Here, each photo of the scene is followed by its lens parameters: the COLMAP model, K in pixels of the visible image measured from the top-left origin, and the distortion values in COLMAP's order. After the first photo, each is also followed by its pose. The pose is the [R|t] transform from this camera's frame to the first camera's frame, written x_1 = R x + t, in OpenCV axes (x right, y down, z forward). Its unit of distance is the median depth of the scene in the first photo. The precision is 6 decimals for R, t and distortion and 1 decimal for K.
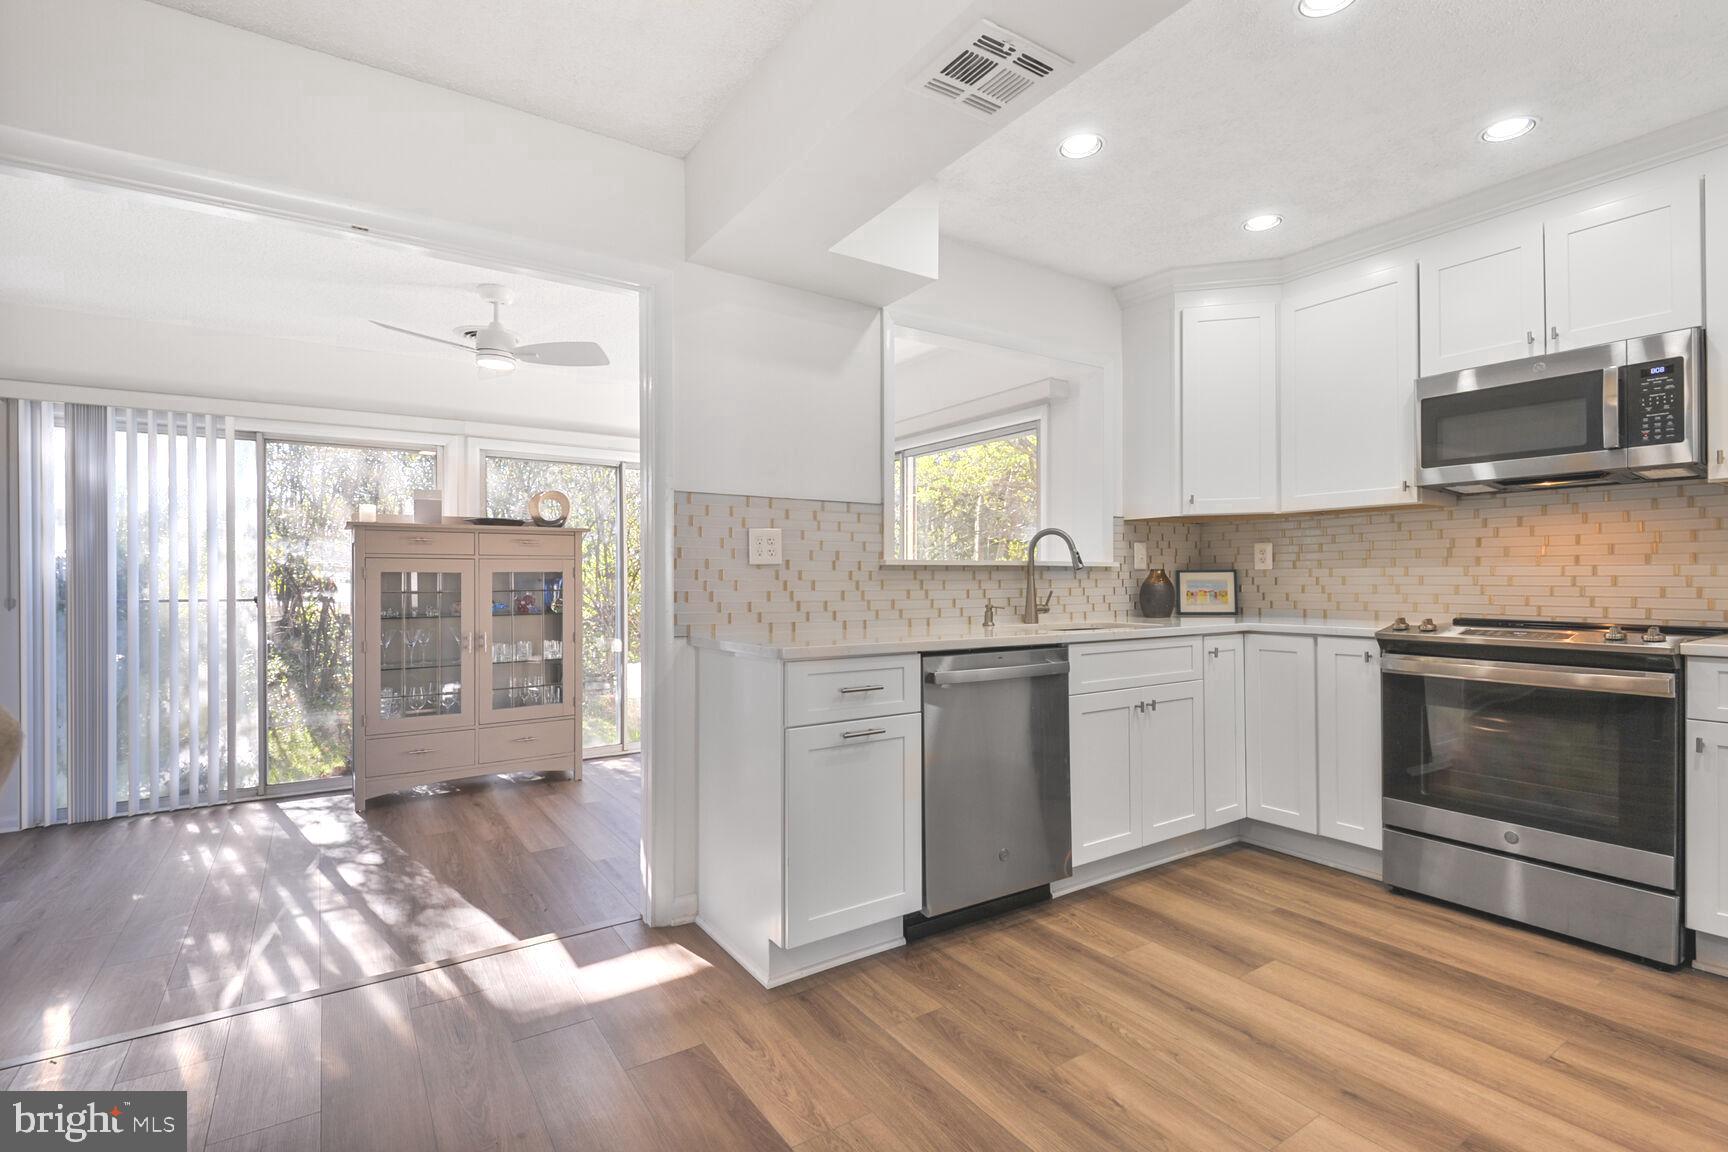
lens RADIAL K [[800.2, 0, 864.0], [0, 800.2, 576.0], [0, 0, 1]] dist [0.011988, -0.012213]
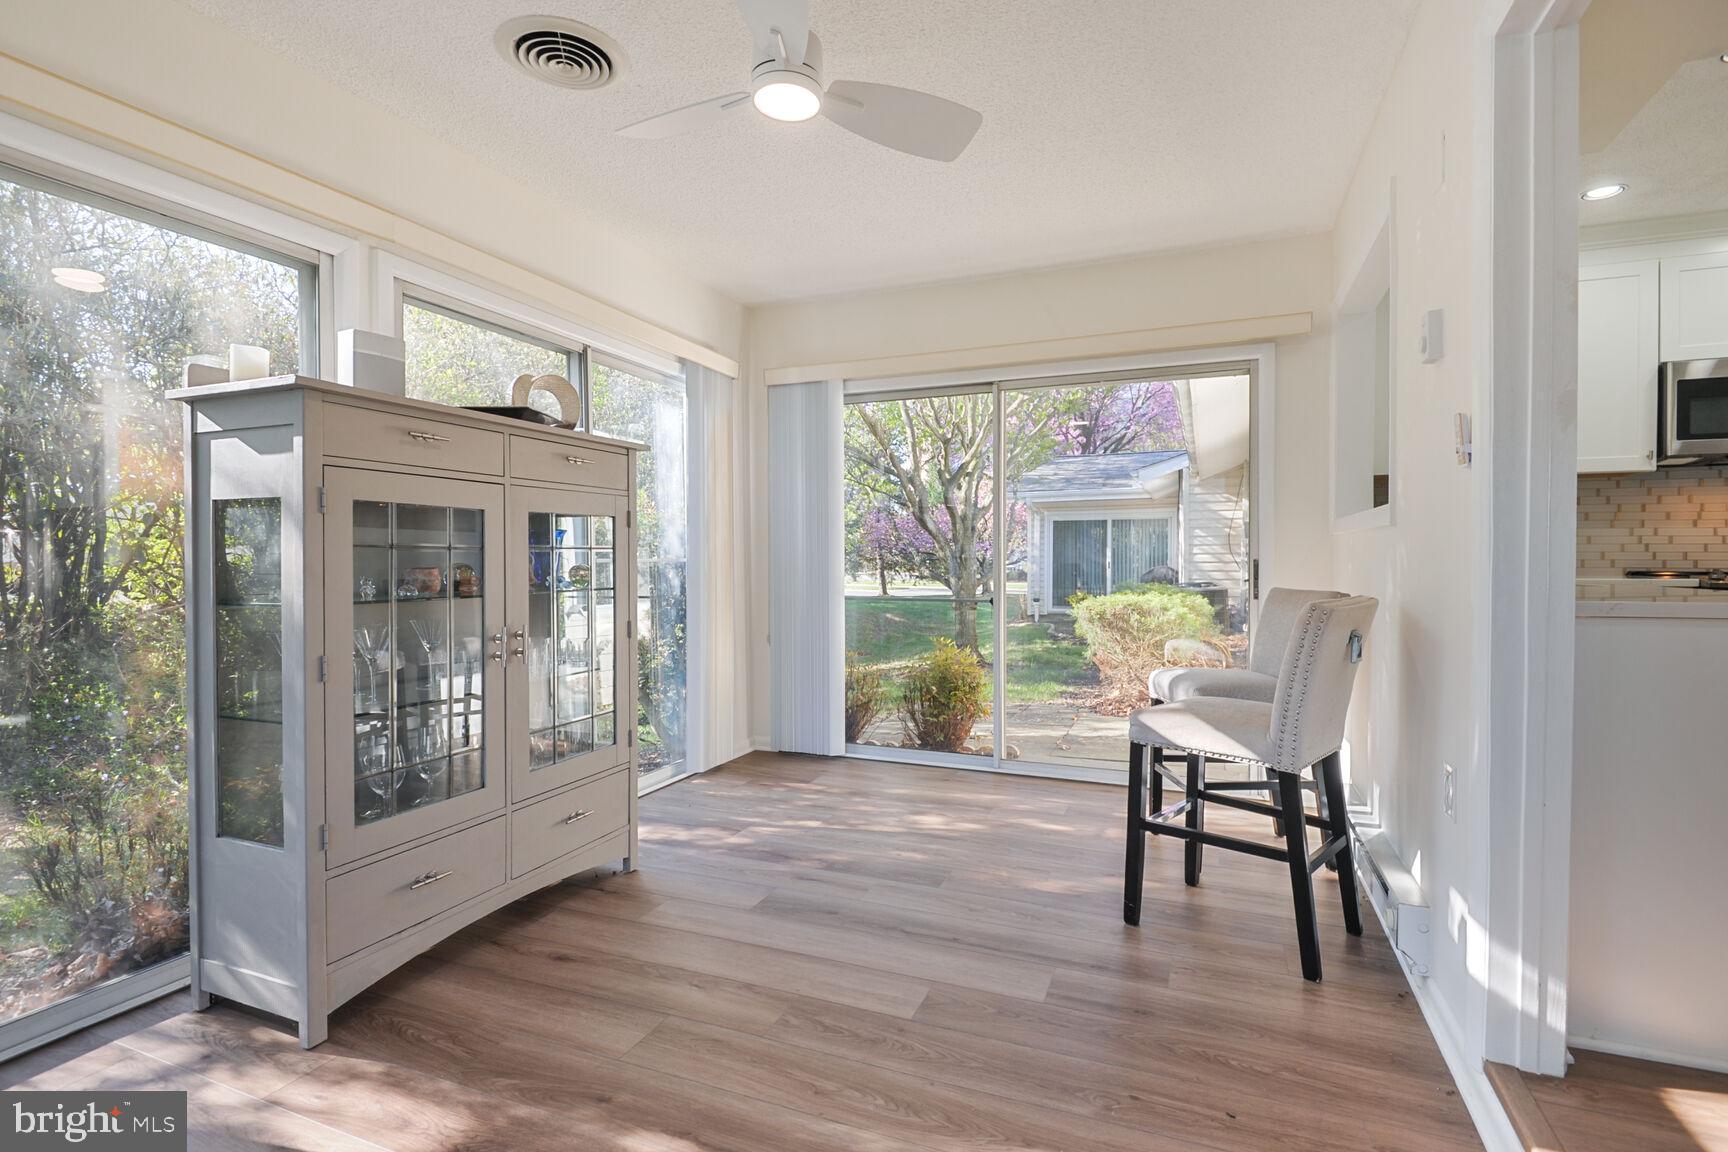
lens RADIAL K [[800.2, 0, 864.0], [0, 800.2, 576.0], [0, 0, 1]] dist [0.011988, -0.012213]
pose [[0.825872, -0.009414, 0.563779, -0.893100], [-0.003971, 0.999739, 0.022509, 0.038543], [-0.563843, -0.020829, 0.825619, 0.686754]]
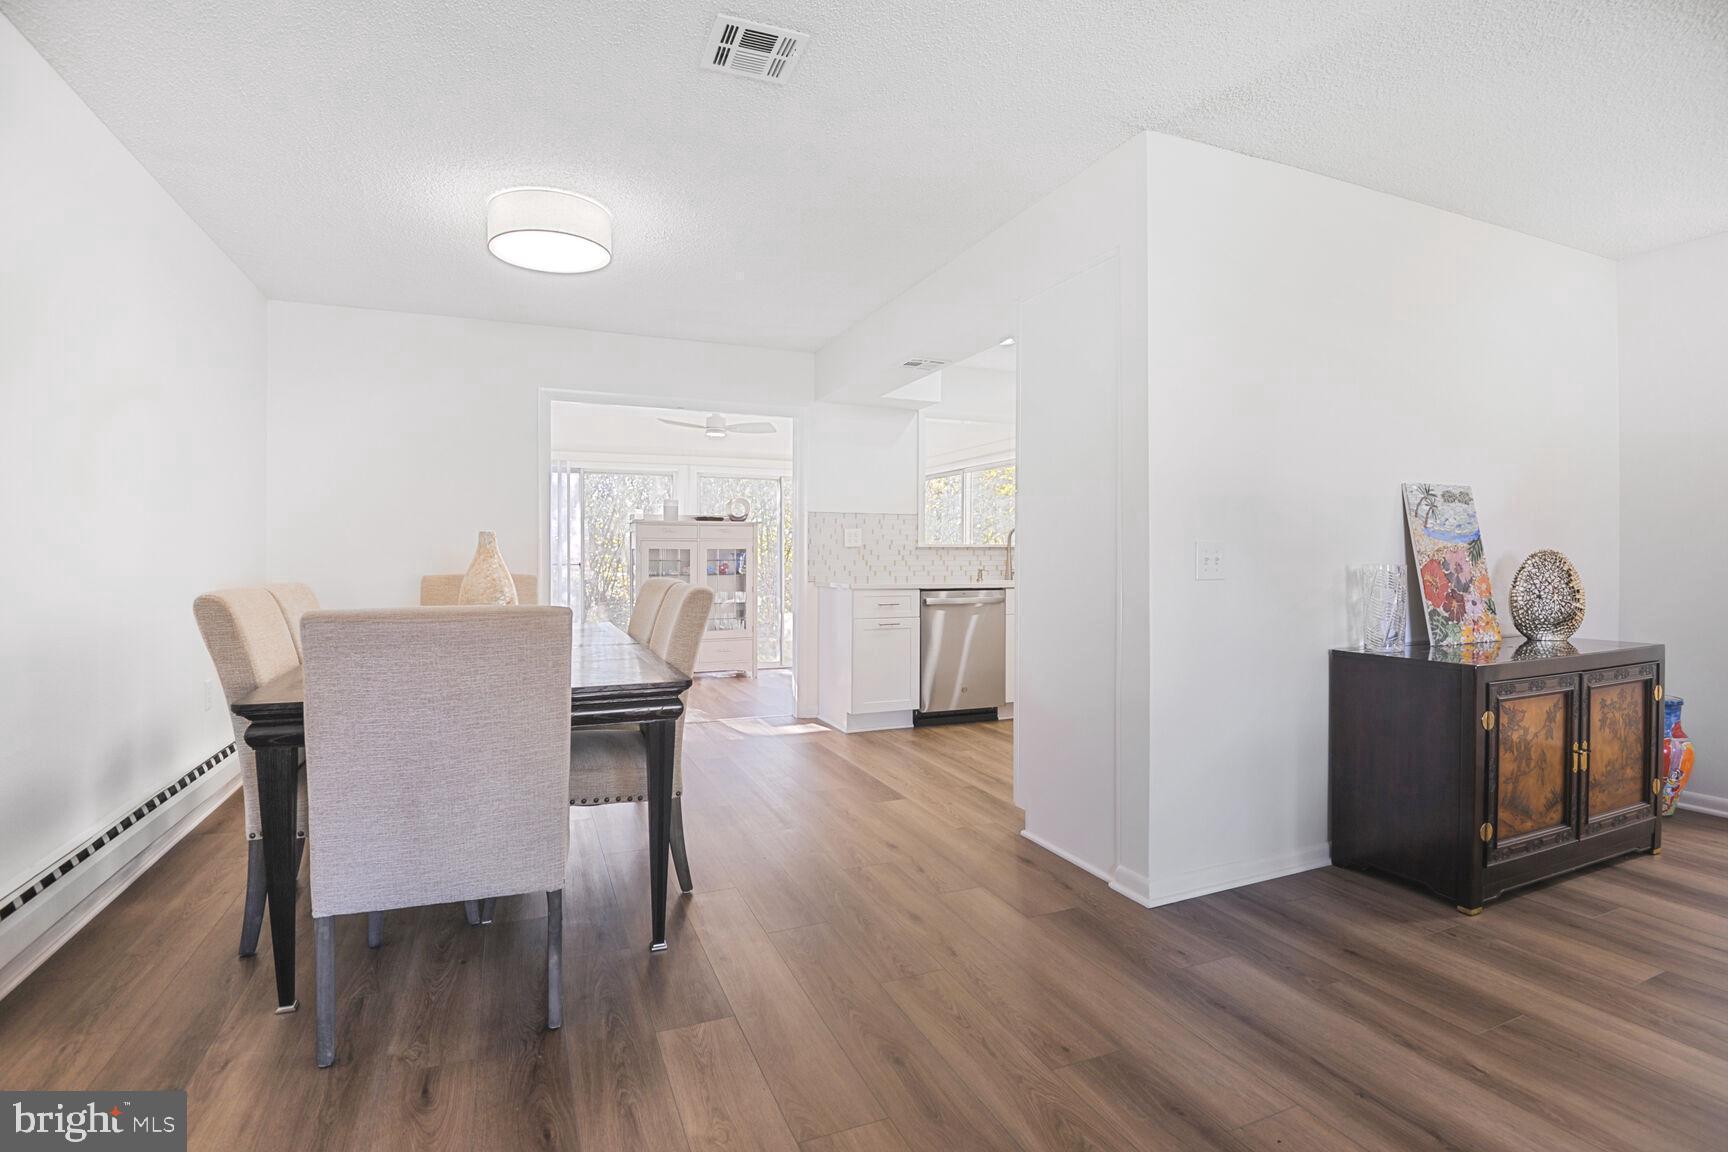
lens RADIAL K [[809.0, 0, 862.8], [0, 809.0, 557.9], [0, 0, 1]] dist [-0.001723, -0.028194]
pose [[0.982639, 0.005599, -0.185444, 0.252630], [-0.003730, 0.999939, 0.010426, -0.007108], [0.185491, -0.009553, 0.982599, -0.895494]]
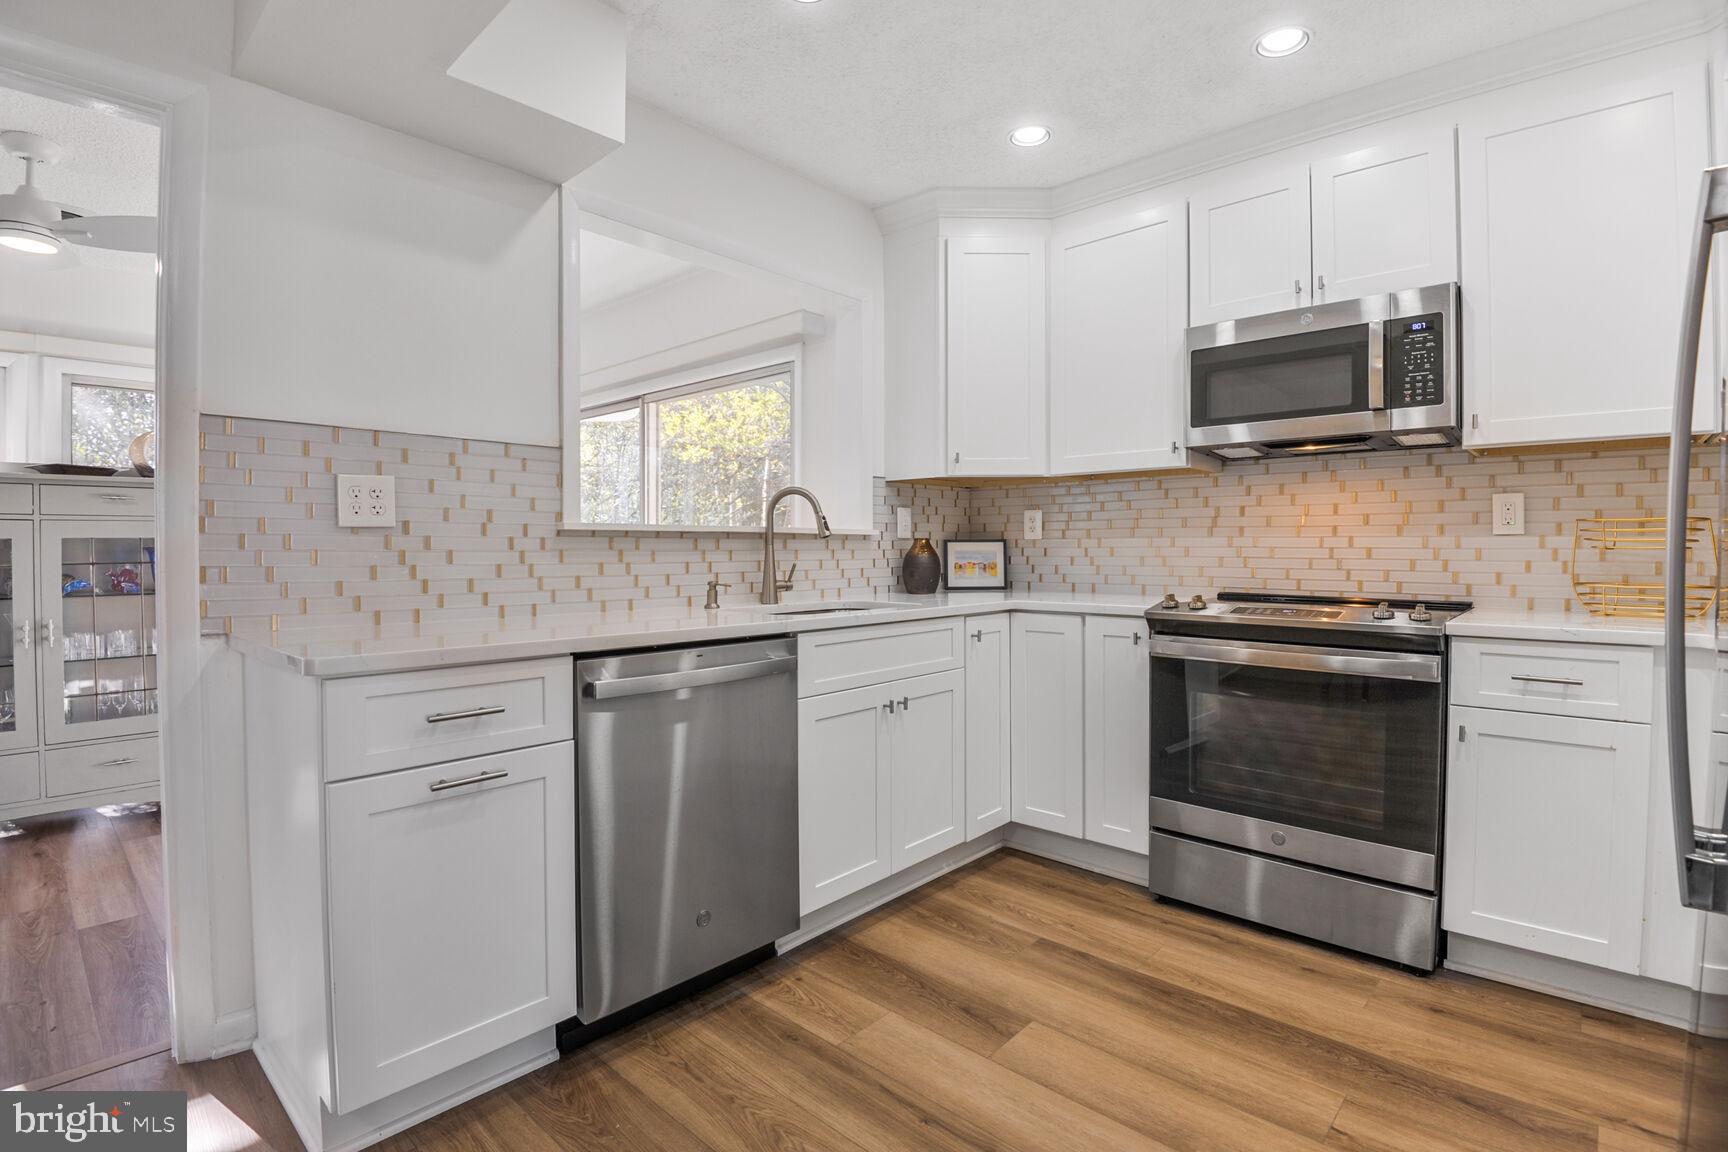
lens RADIAL K [[809.0, 0, 862.8], [0, 809.0, 557.9], [0, 0, 1]] dist [-0.001723, -0.028194]
pose [[0.970467, 0.000553, 0.241231, 0.116175], [-0.004311, 0.999877, 0.015053, -0.000015], [-0.241193, -0.015649, 0.970351, 0.202678]]
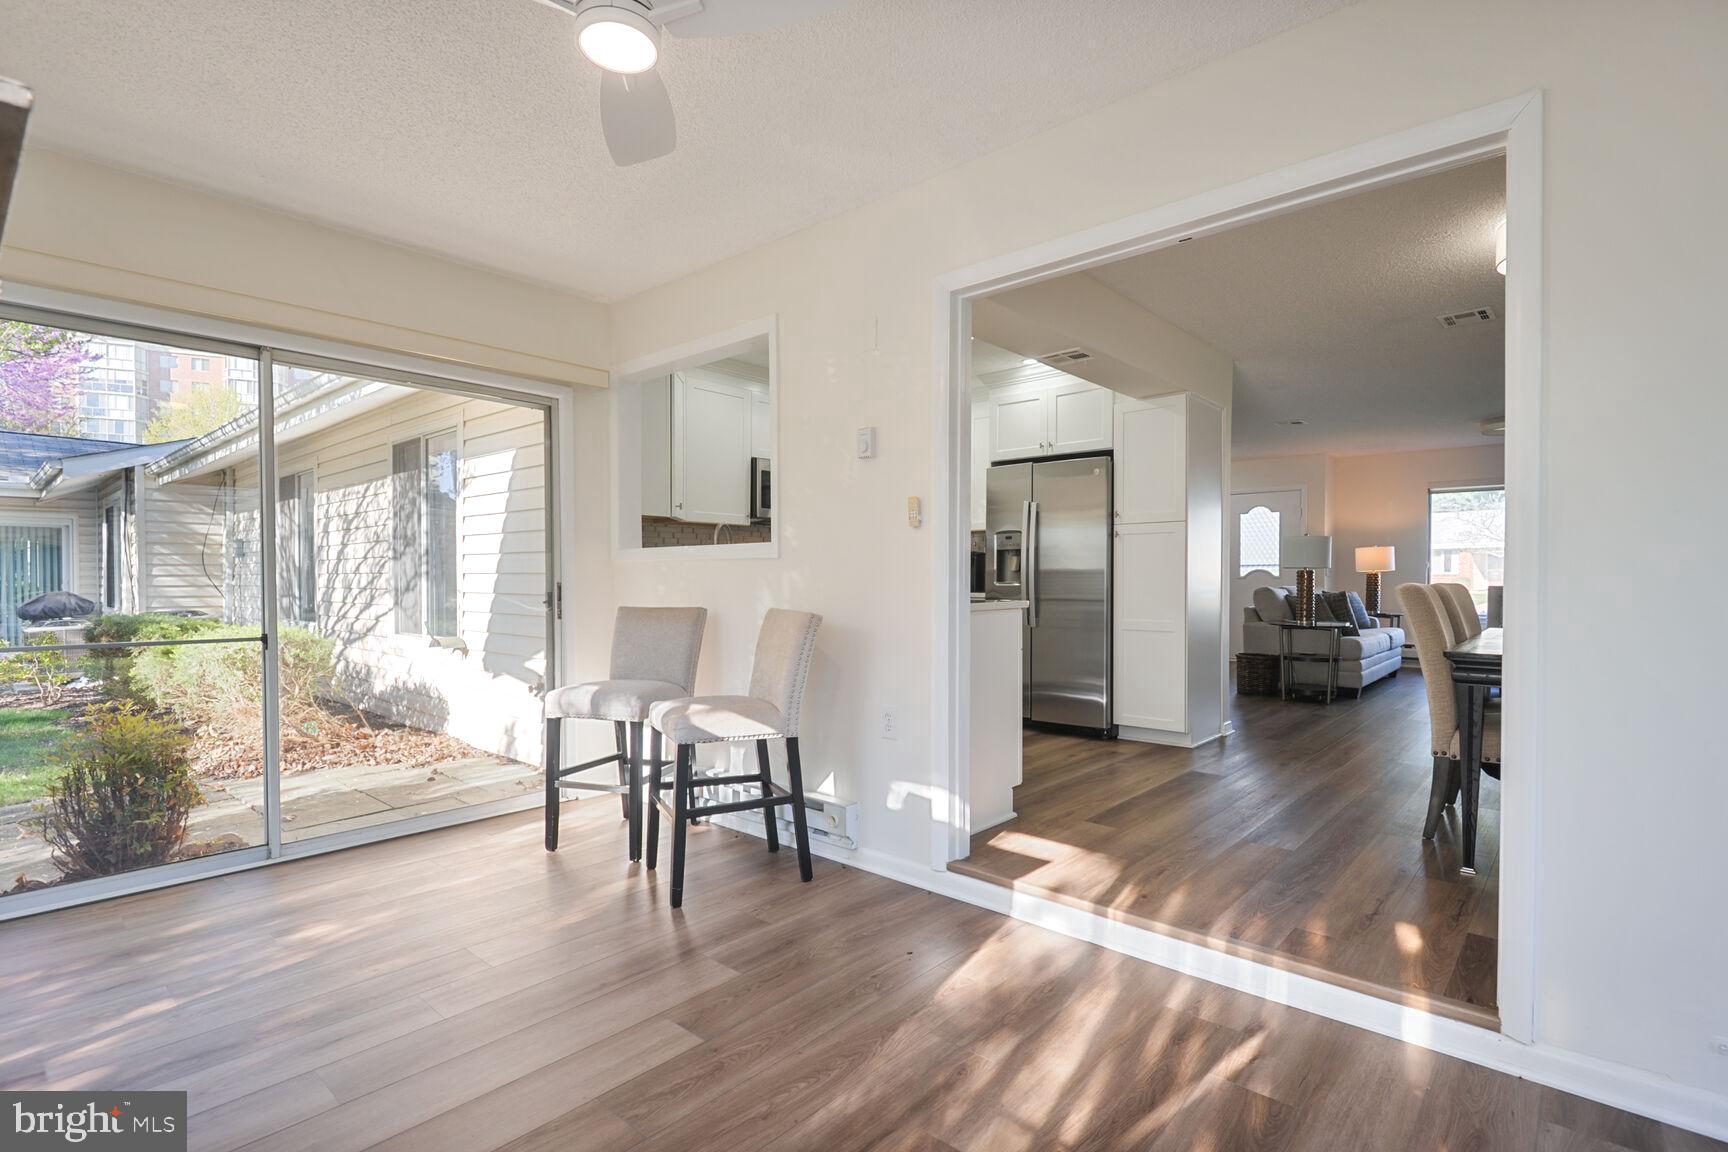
lens RADIAL K [[832.8, 0, 864.0], [0, 832.8, 576.0], [0, 0, 1]] dist [-0.001079, -0.000510]
pose [[-0.256723, 0.010102, 0.966432, -1.187359], [-0.001652, 0.999939, -0.010891, 0.042713], [-0.966484, -0.004393, -0.256691, 1.245505]]
